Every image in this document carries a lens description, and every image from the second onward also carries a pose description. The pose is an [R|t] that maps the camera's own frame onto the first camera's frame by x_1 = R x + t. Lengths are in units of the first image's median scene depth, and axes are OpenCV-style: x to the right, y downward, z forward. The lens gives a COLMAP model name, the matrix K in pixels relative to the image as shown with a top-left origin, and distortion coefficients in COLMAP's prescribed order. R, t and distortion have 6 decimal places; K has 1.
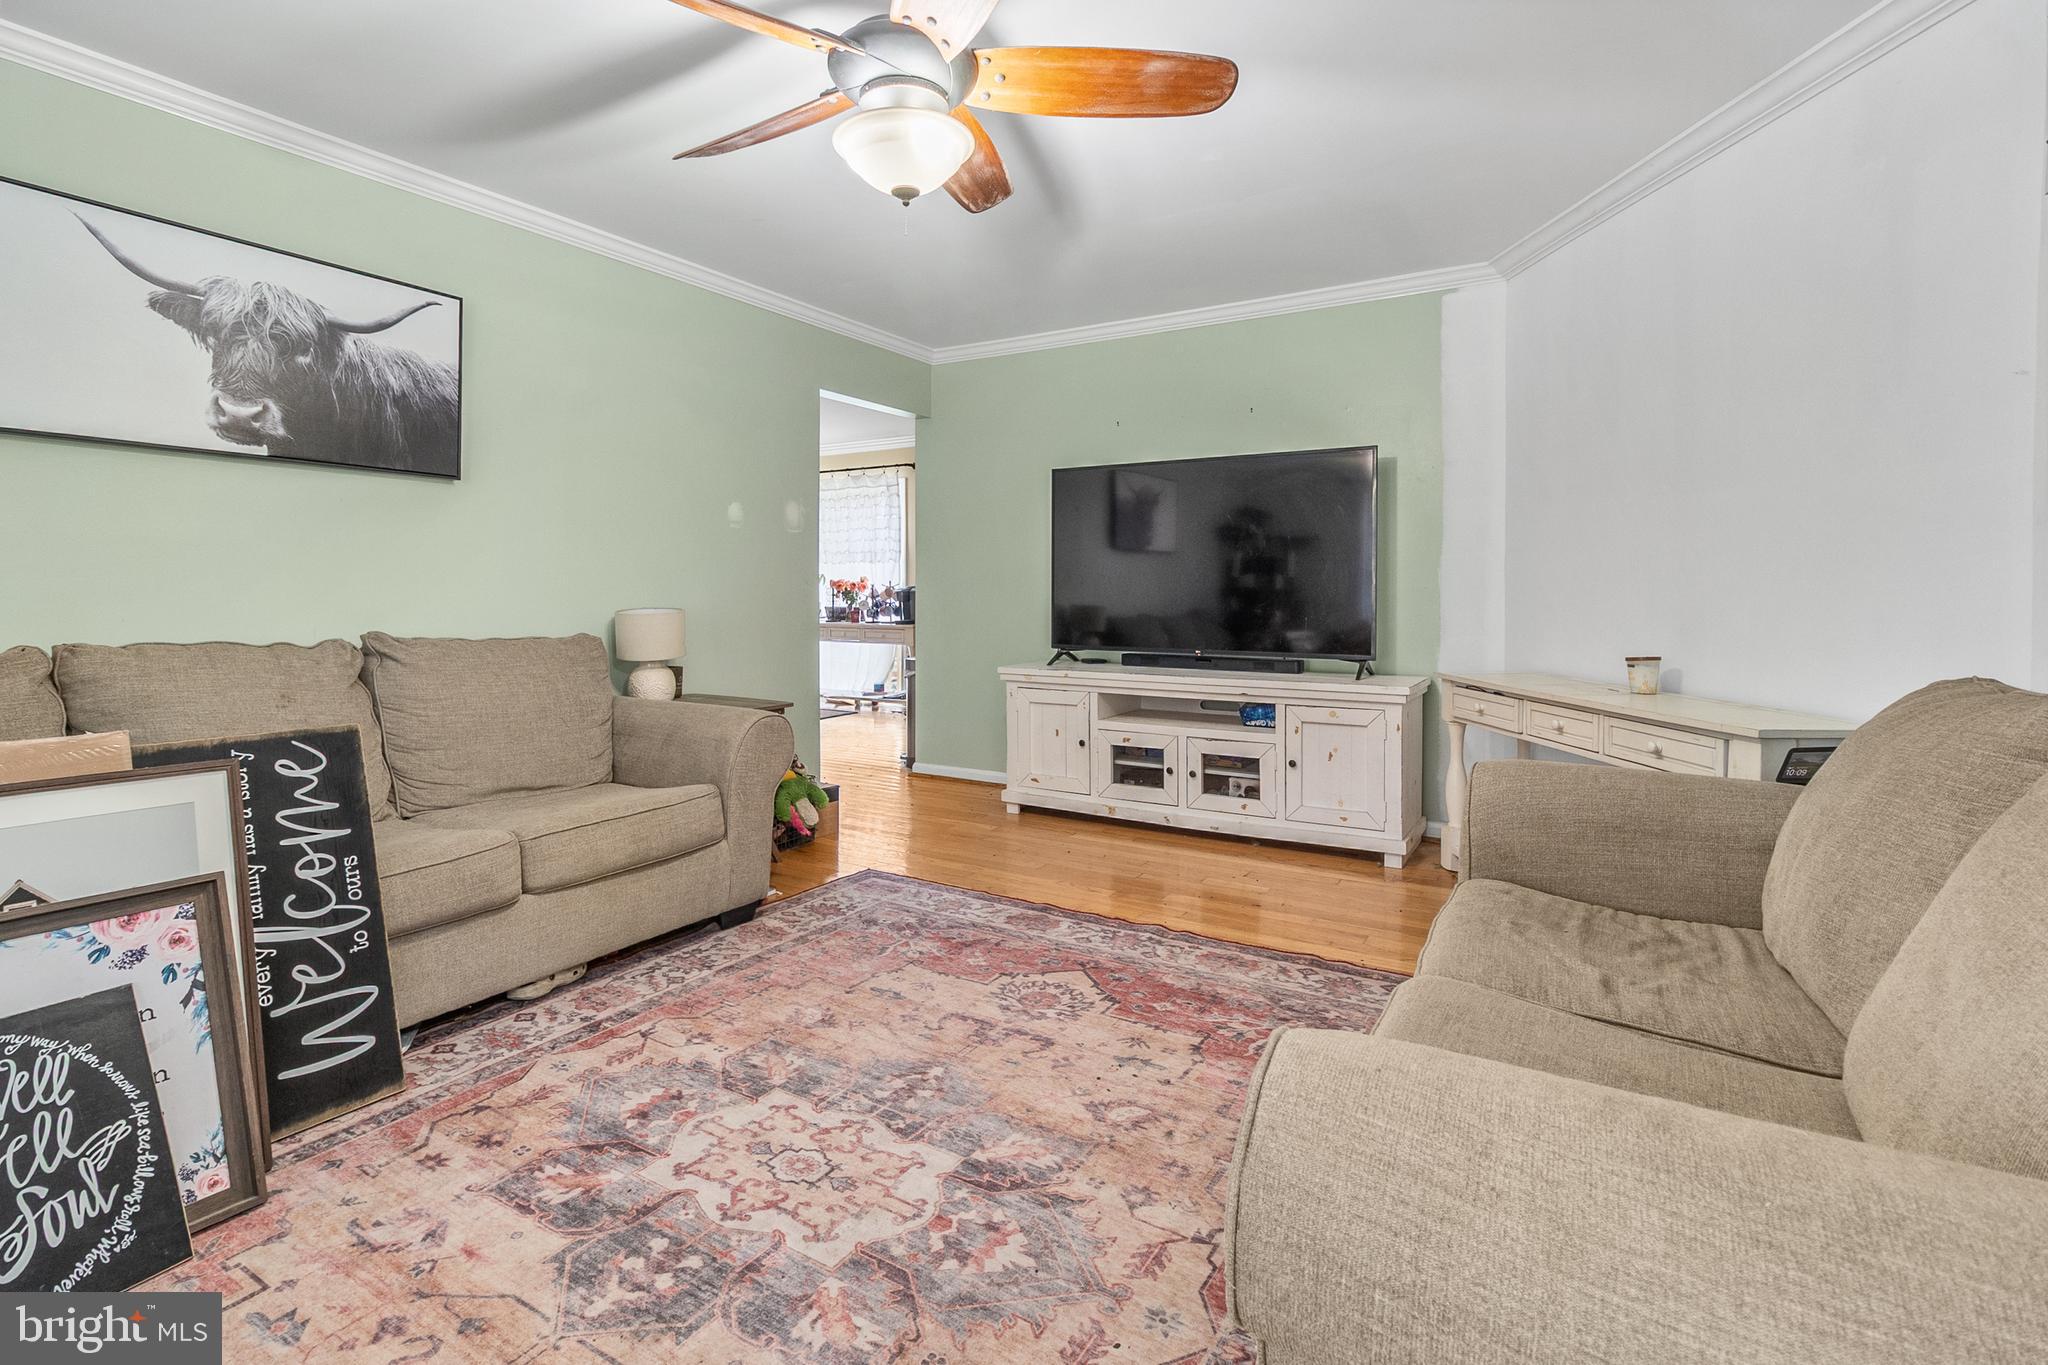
lens RADIAL K [[977.2, 0, 1029.2], [0, 977.2, 568.7], [0, 0, 1]] dist [-0.002339, -0.000523]
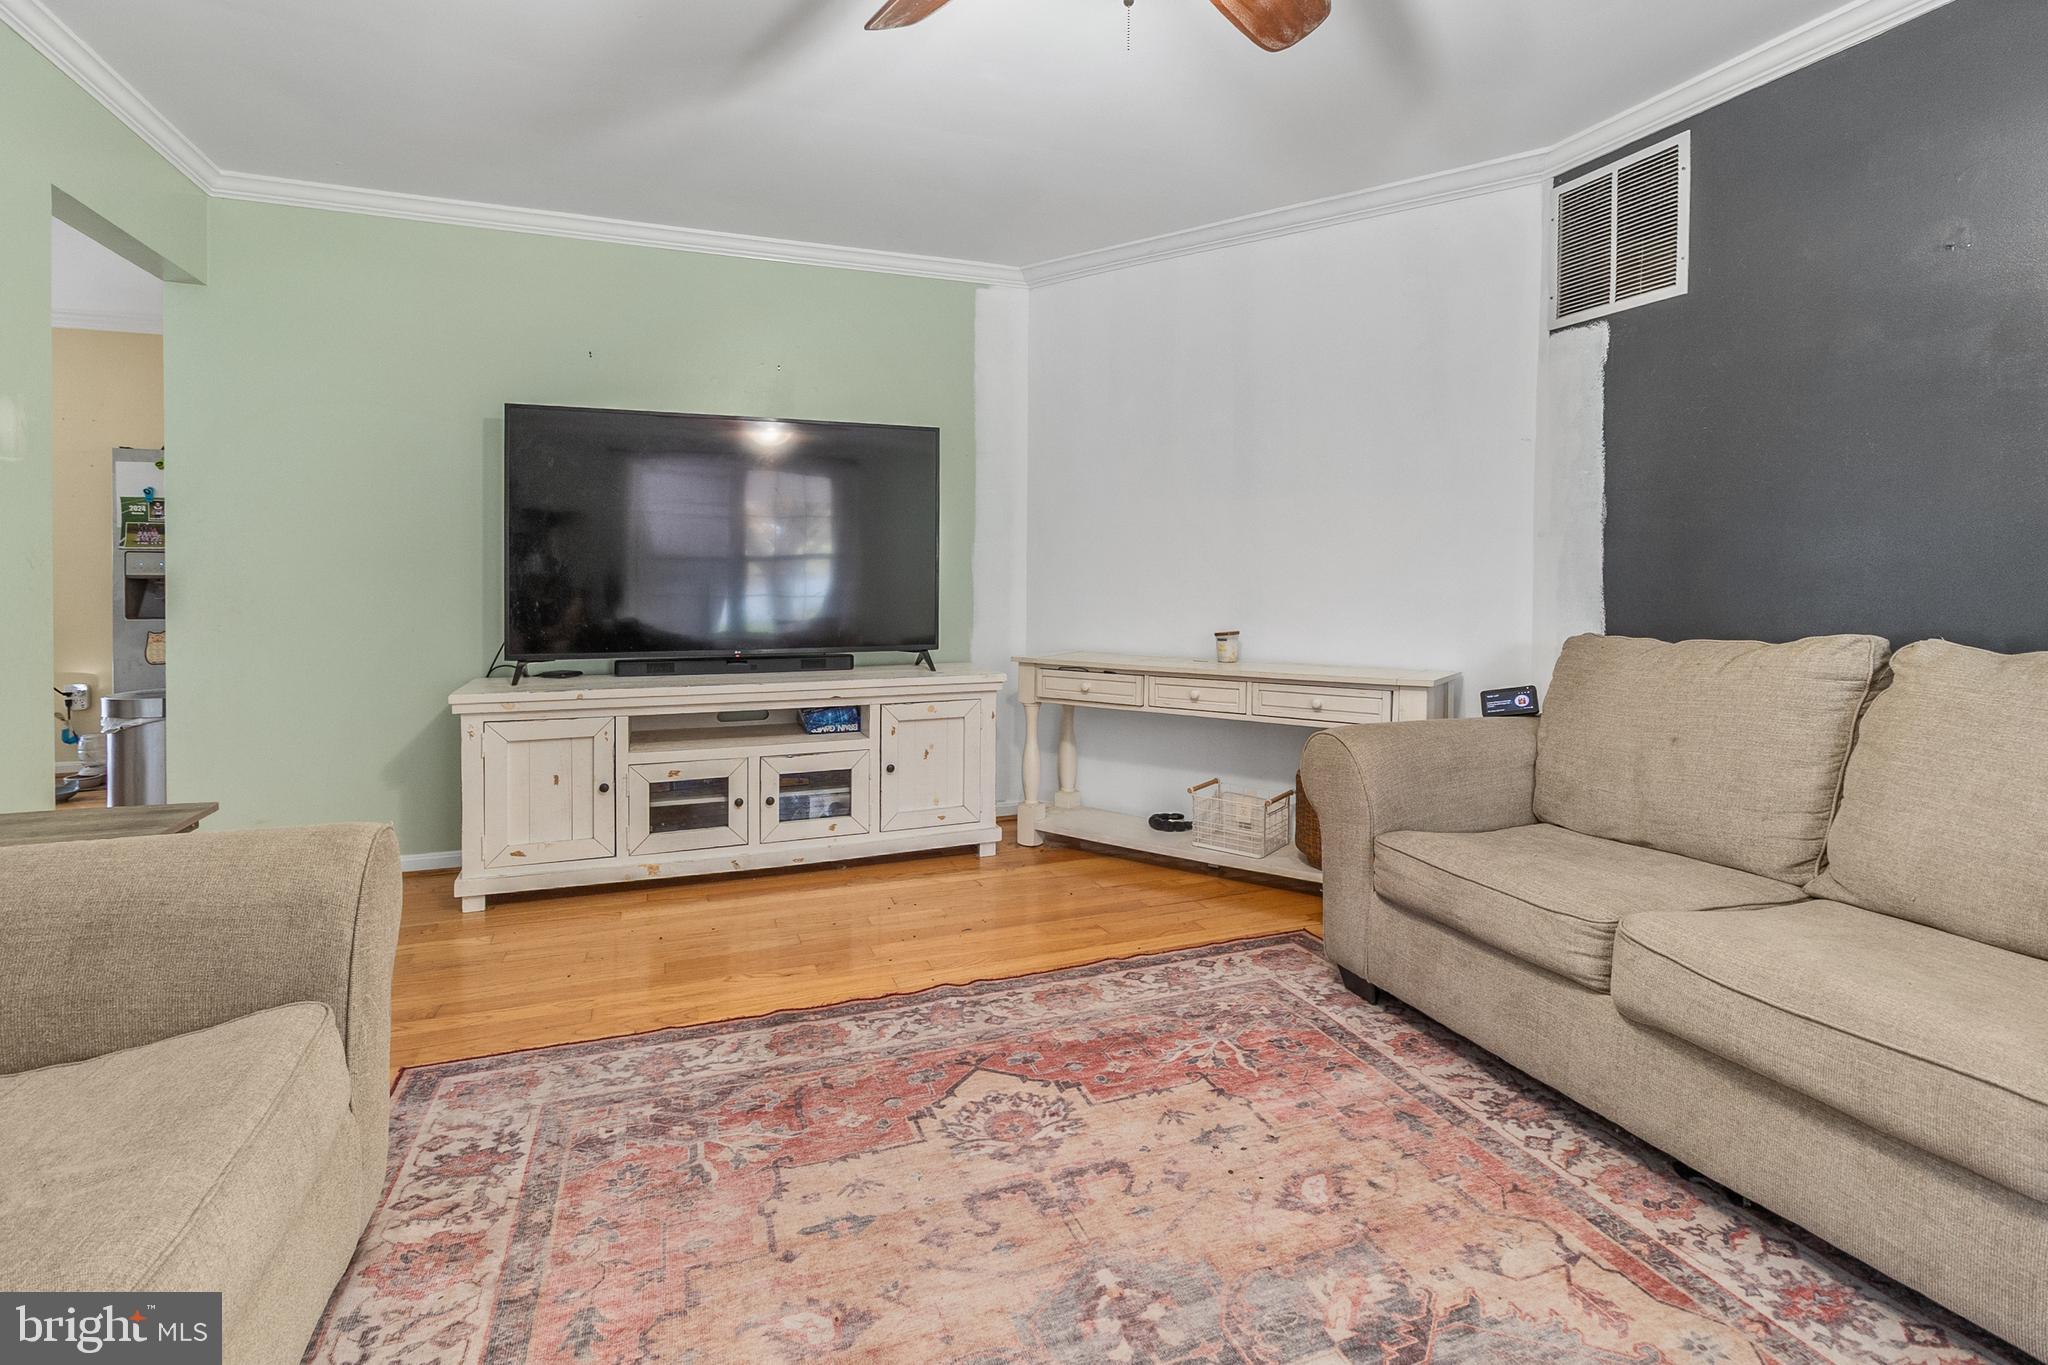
lens RADIAL K [[977.2, 0, 1029.2], [0, 977.2, 568.7], [0, 0, 1]] dist [-0.002339, -0.000523]
pose [[0.606851, 0.006096, 0.794792, -0.364285], [-0.017692, 0.999826, 0.005840, 0.006446], [-0.794619, -0.017605, 0.606854, 0.341562]]
